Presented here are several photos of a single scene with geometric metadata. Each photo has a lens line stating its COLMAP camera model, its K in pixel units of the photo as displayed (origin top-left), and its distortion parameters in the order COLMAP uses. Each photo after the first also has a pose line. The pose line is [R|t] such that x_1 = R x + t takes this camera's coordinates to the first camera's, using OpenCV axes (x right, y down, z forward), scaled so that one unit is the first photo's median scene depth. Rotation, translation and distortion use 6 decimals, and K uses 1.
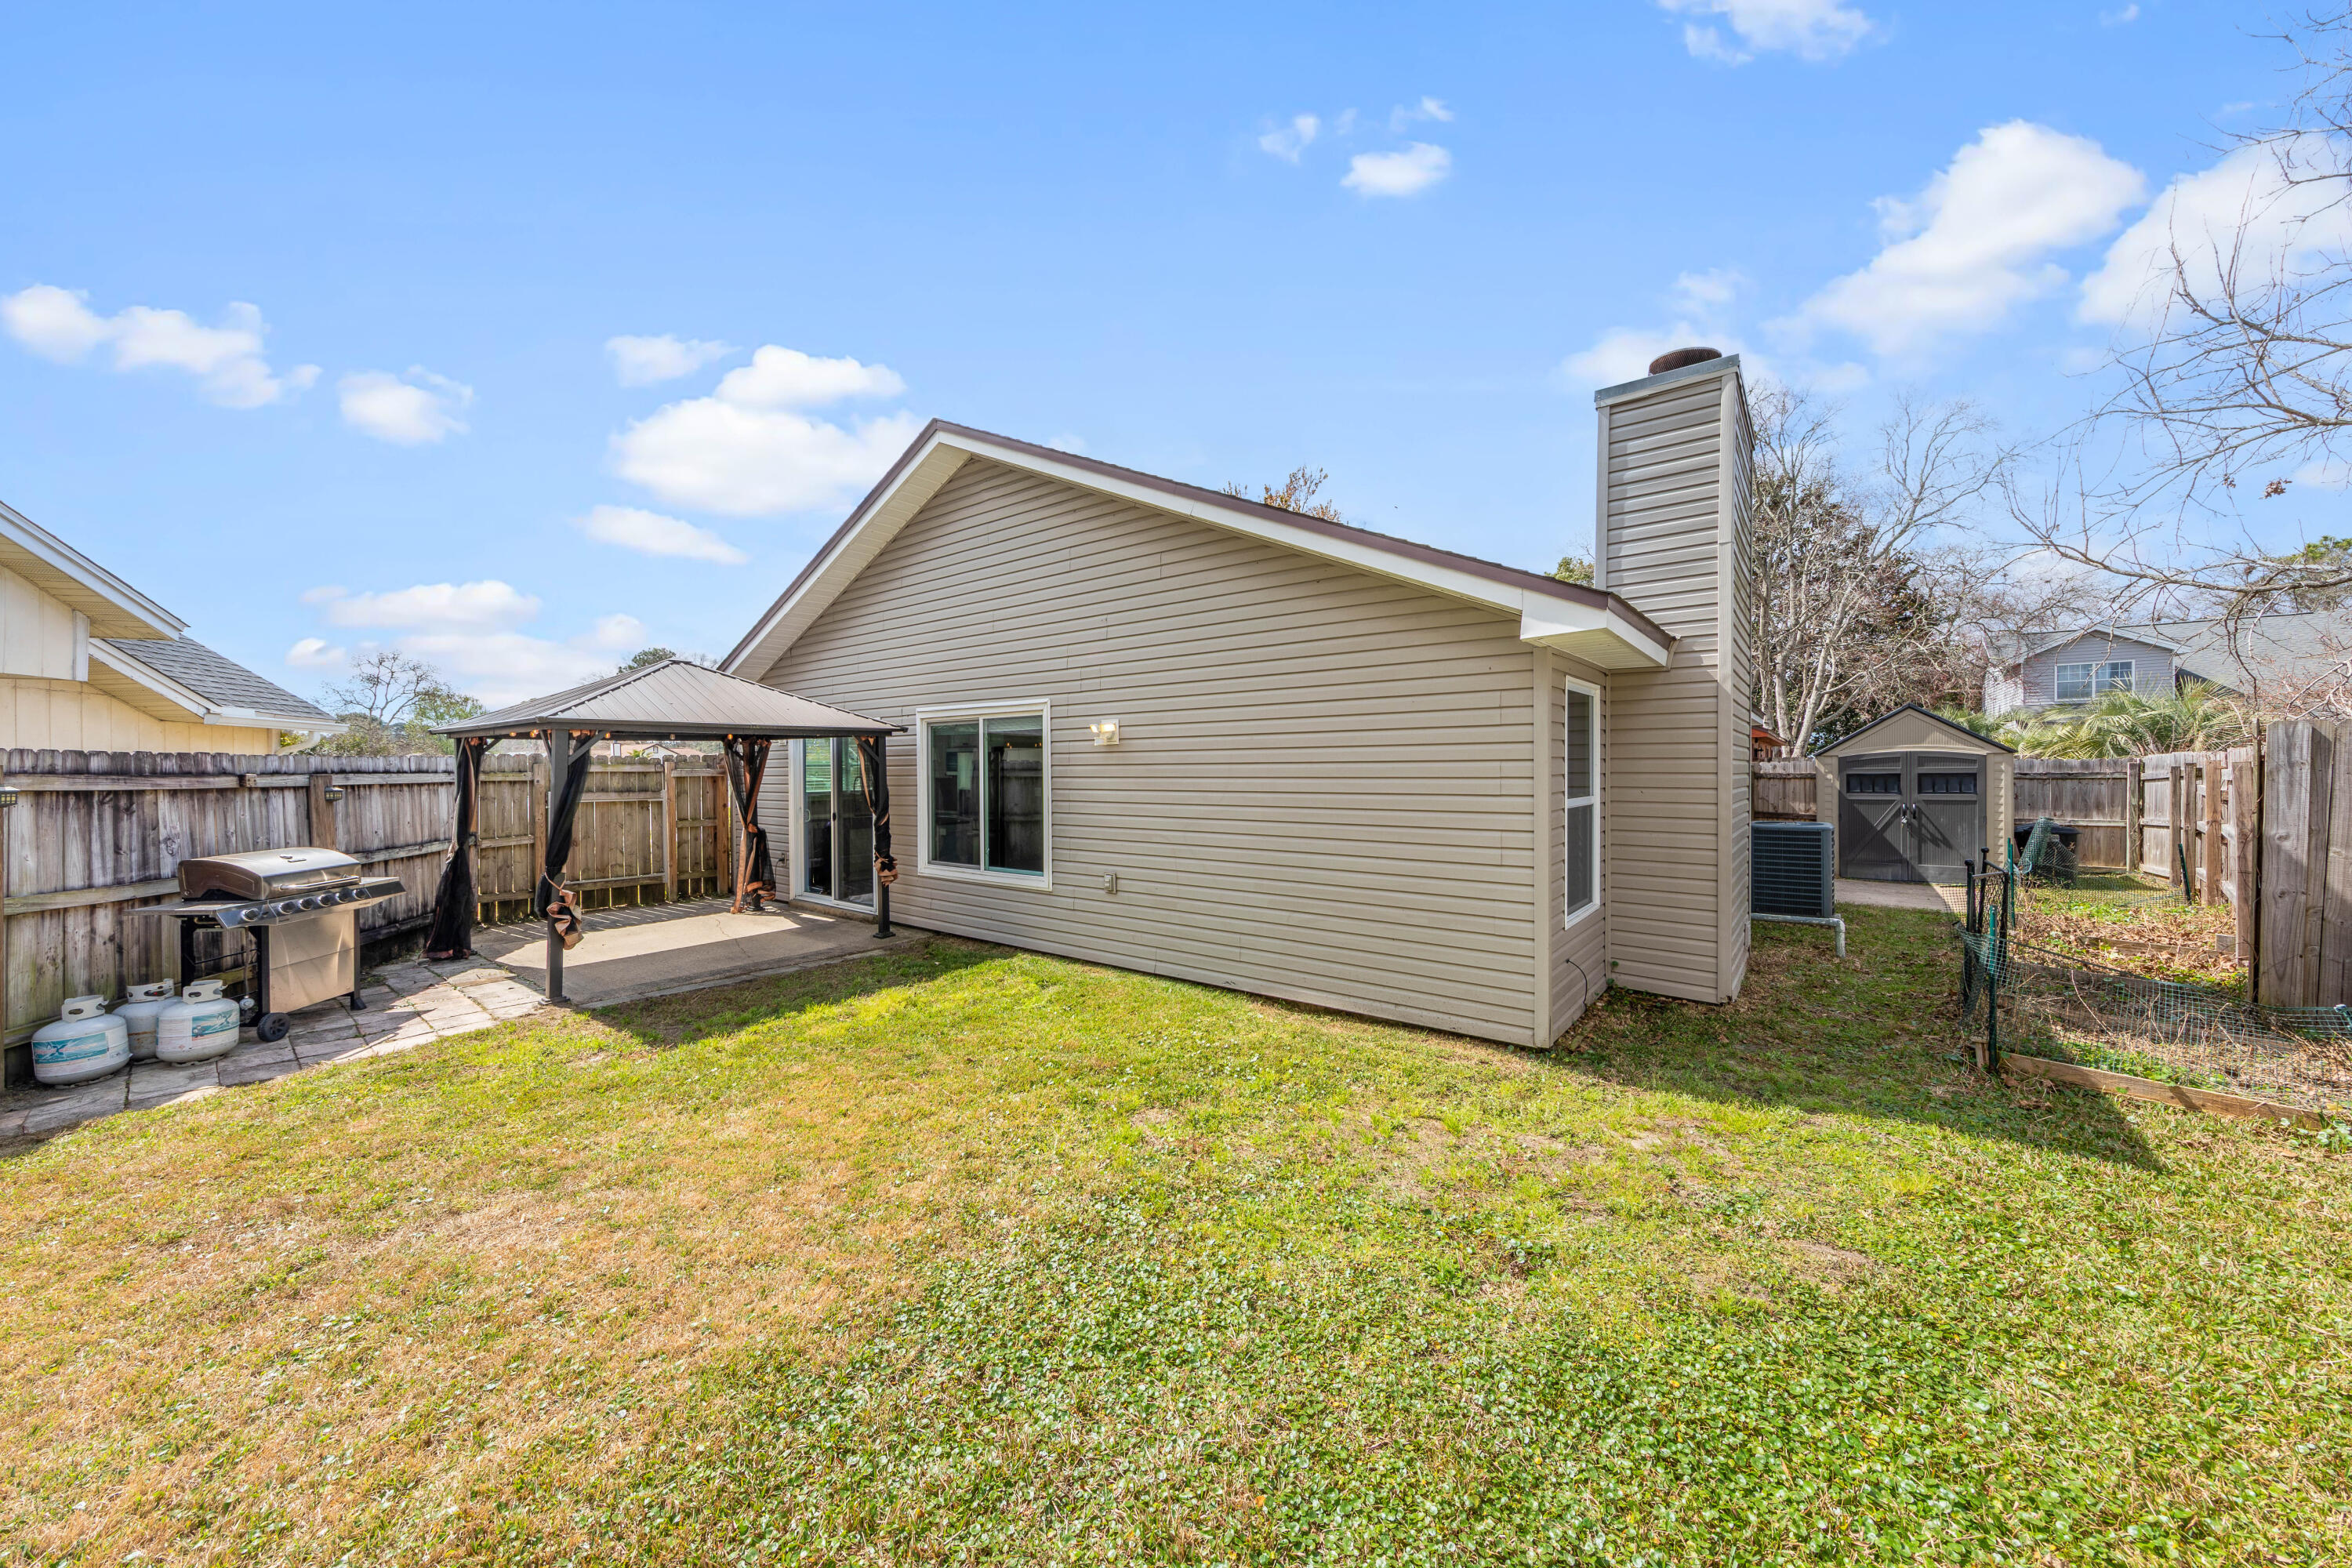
lens RADIAL K [[845.2, 0, 1189.5], [0, 845.2, 775.2], [0, 0, 1]] dist [0.004885, -0.000314]
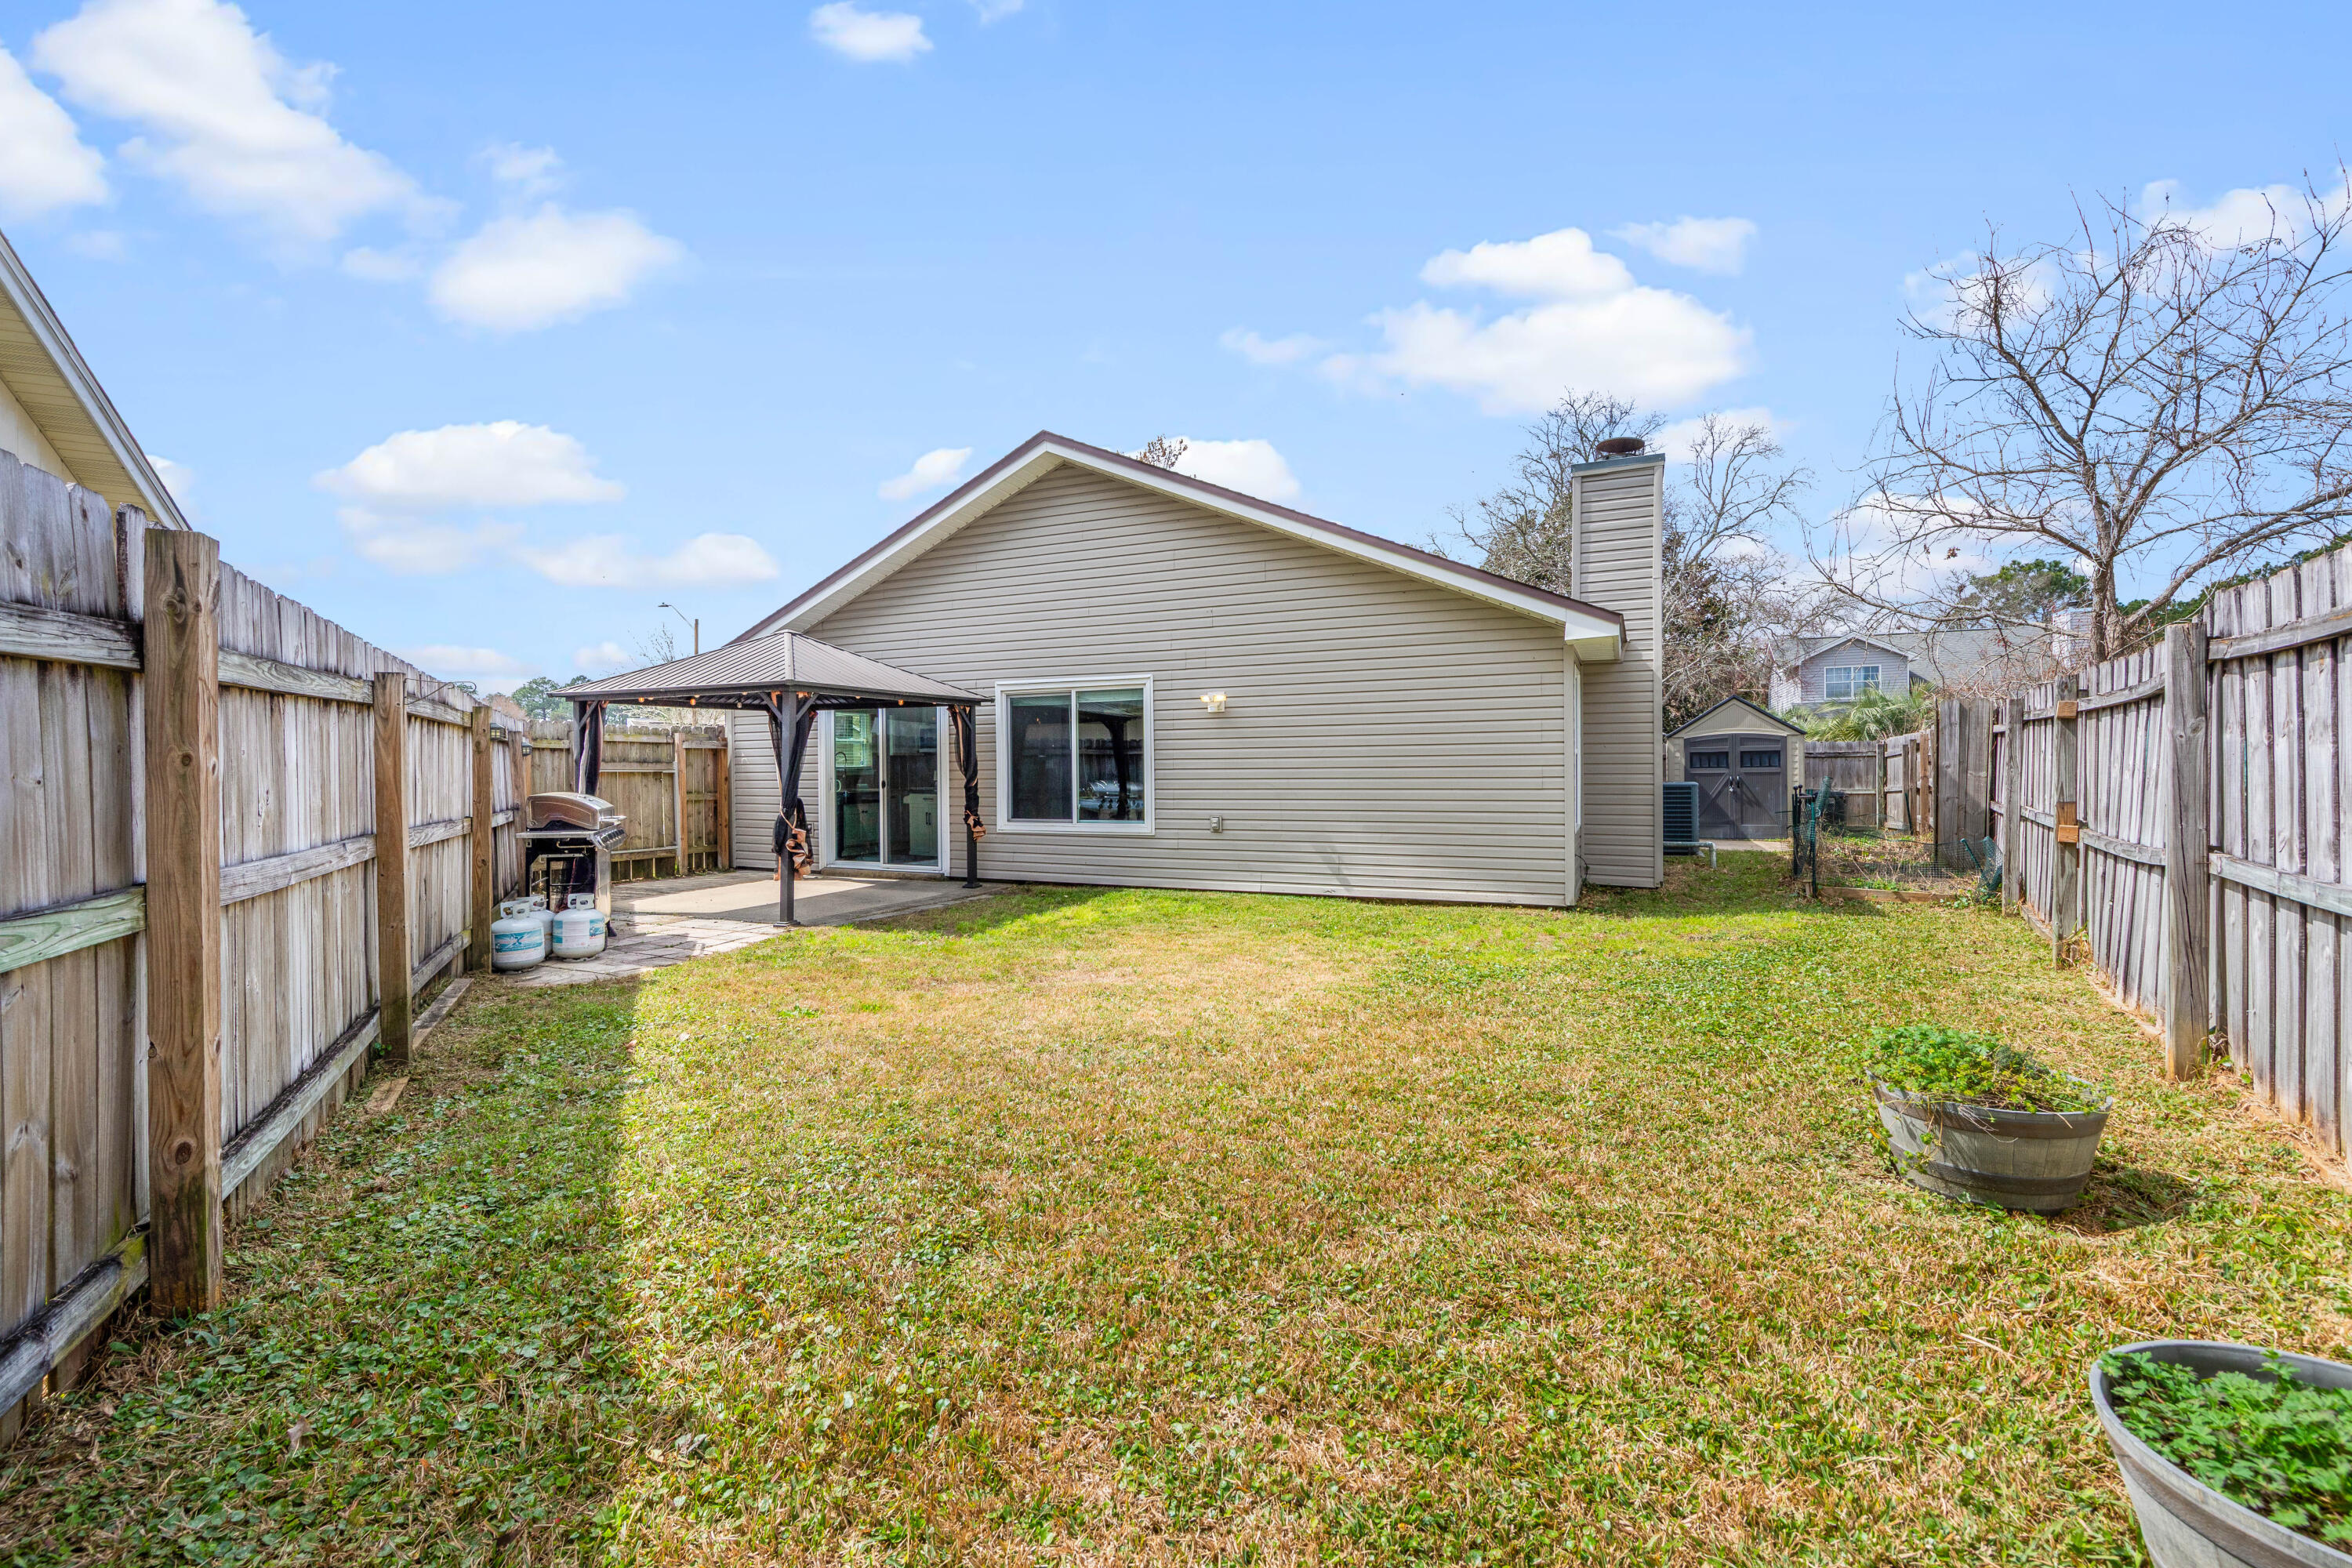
lens RADIAL K [[1018.4, 0, 1195.6], [0, 1018.4, 775.1], [0, 0, 1]] dist [0.004075, 0.000503]
pose [[0.969899, -0.003789, 0.243477, -0.365516], [0.005231, 0.999972, -0.005276, 0.048126], [-0.243450, 0.006391, 0.969892, -0.331874]]
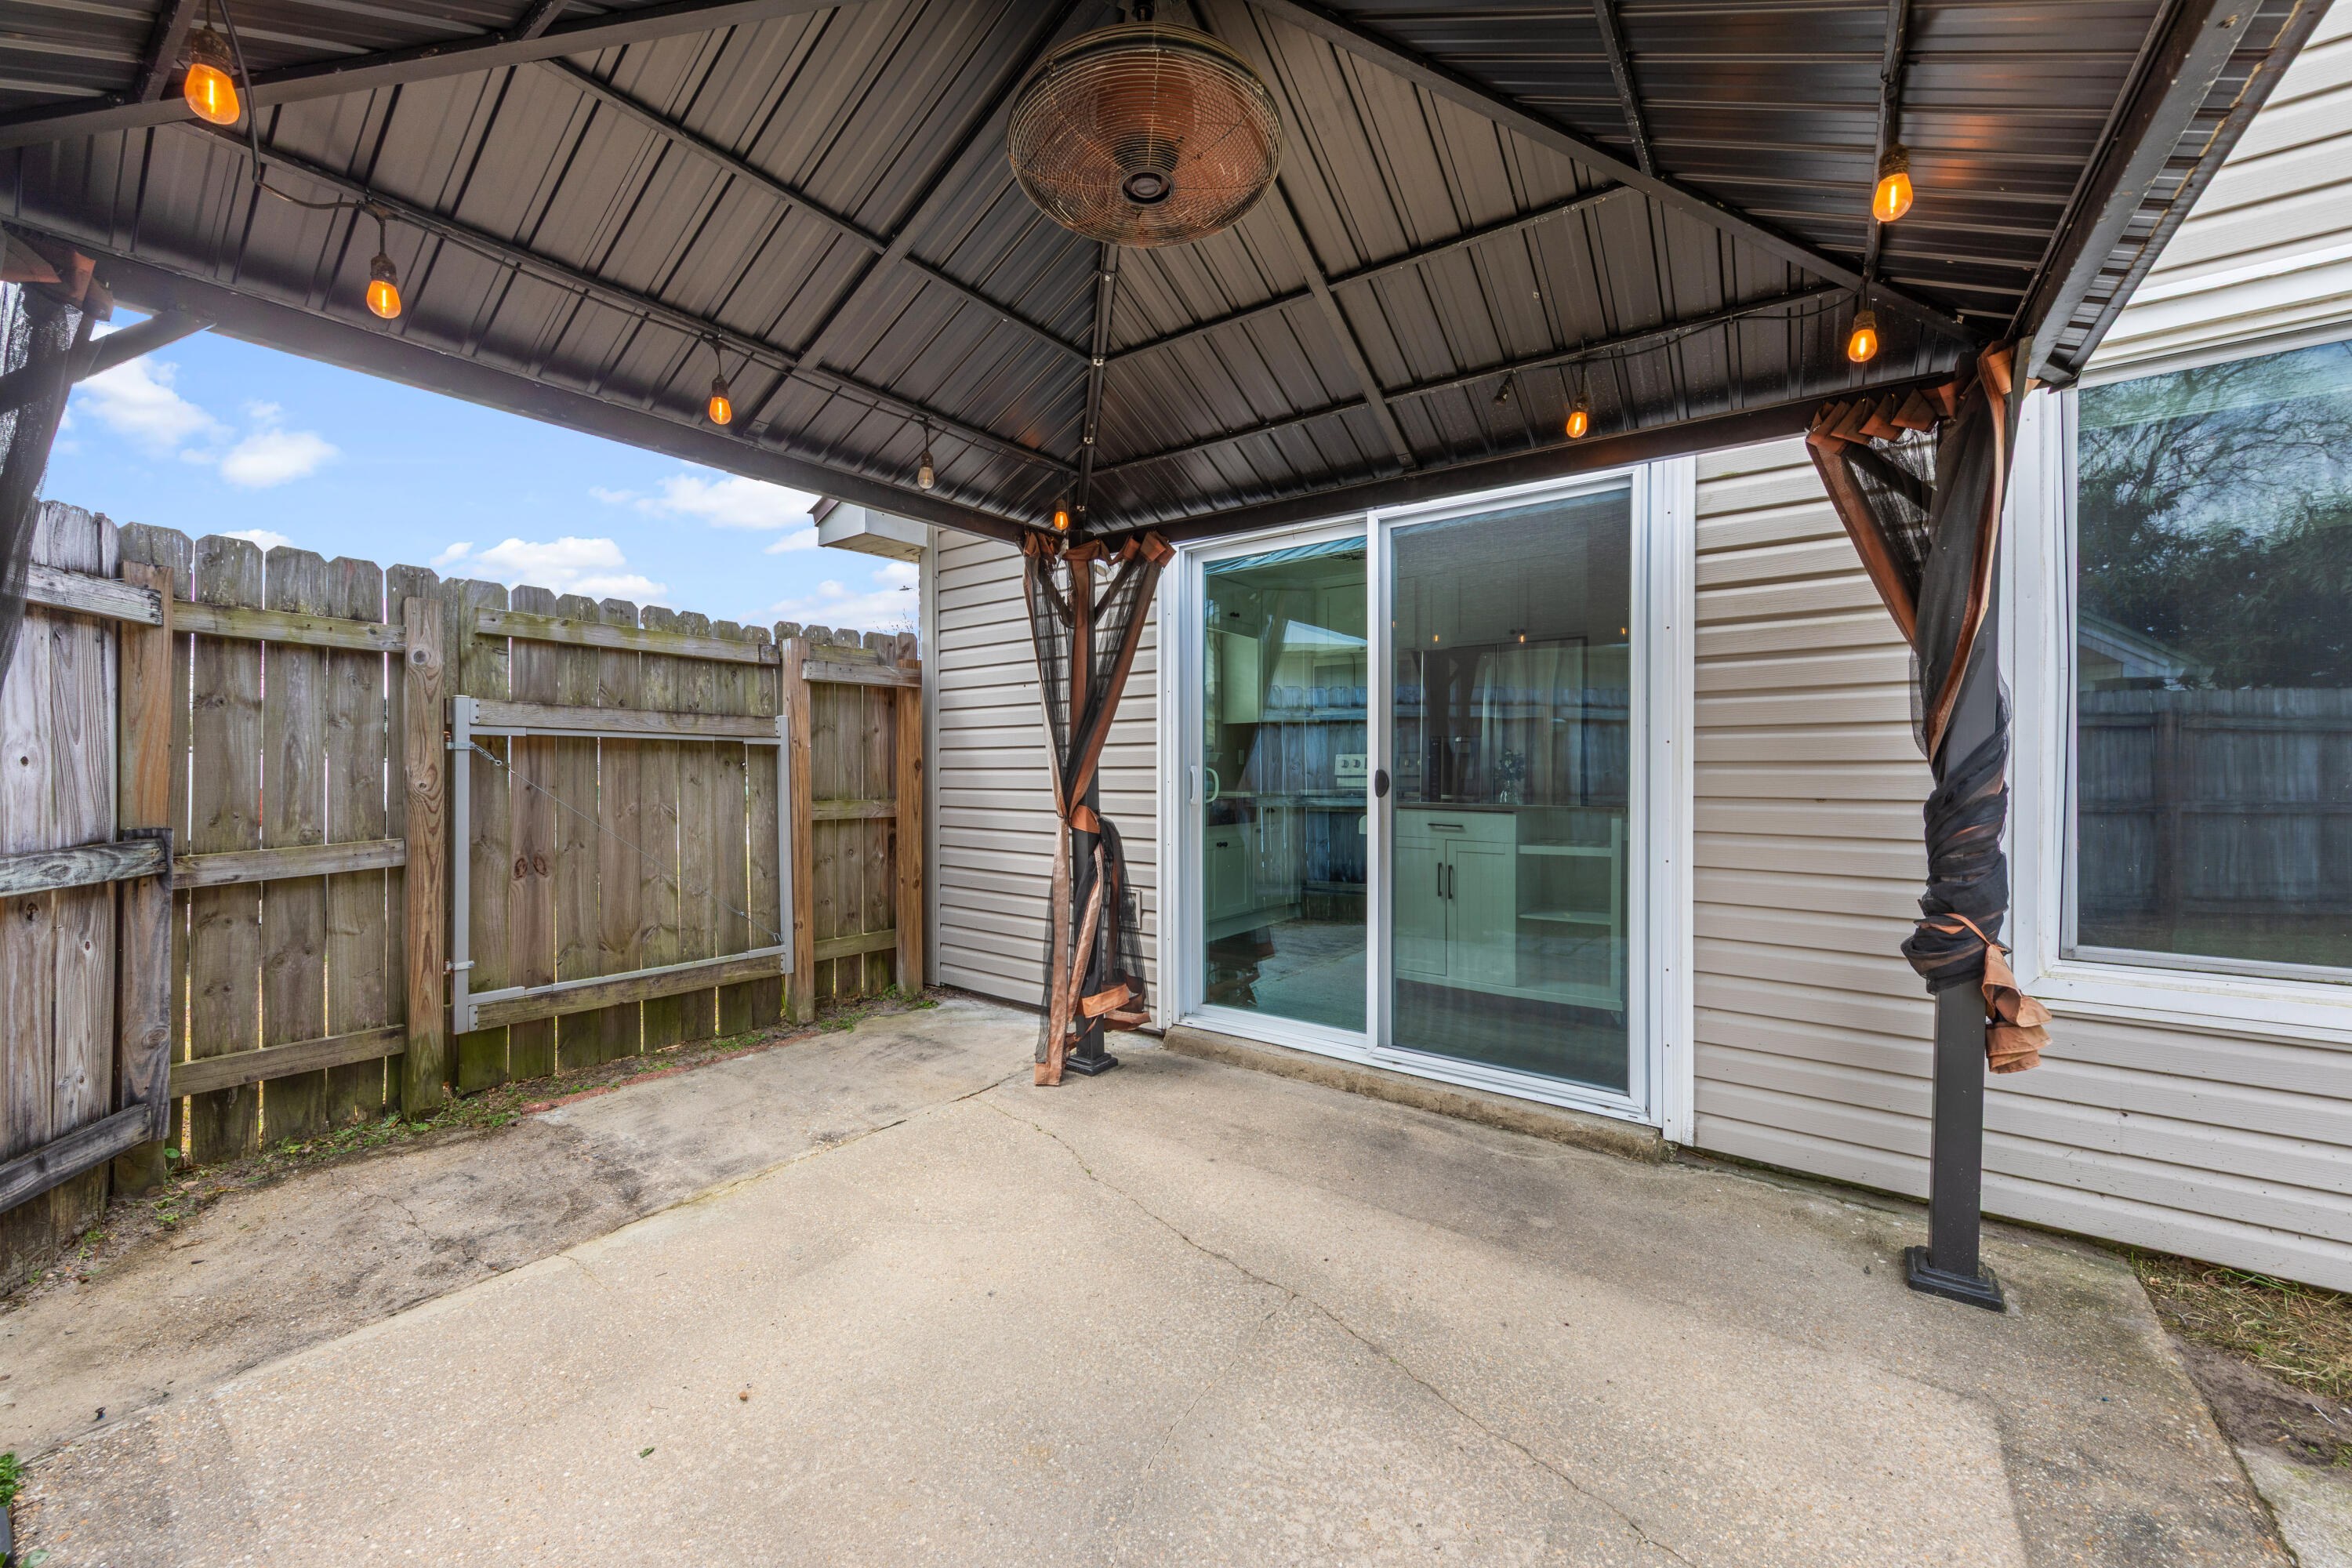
lens RADIAL K [[918.8, 0, 1184.0], [0, 918.8, 778.2], [0, 0, 1]] dist [0.014065, -0.001992]
pose [[0.999264, 0.005154, 0.038003, -0.524906], [-0.005123, 0.999986, -0.000912, 0.049814], [-0.038007, 0.000717, 0.999277, 0.680519]]
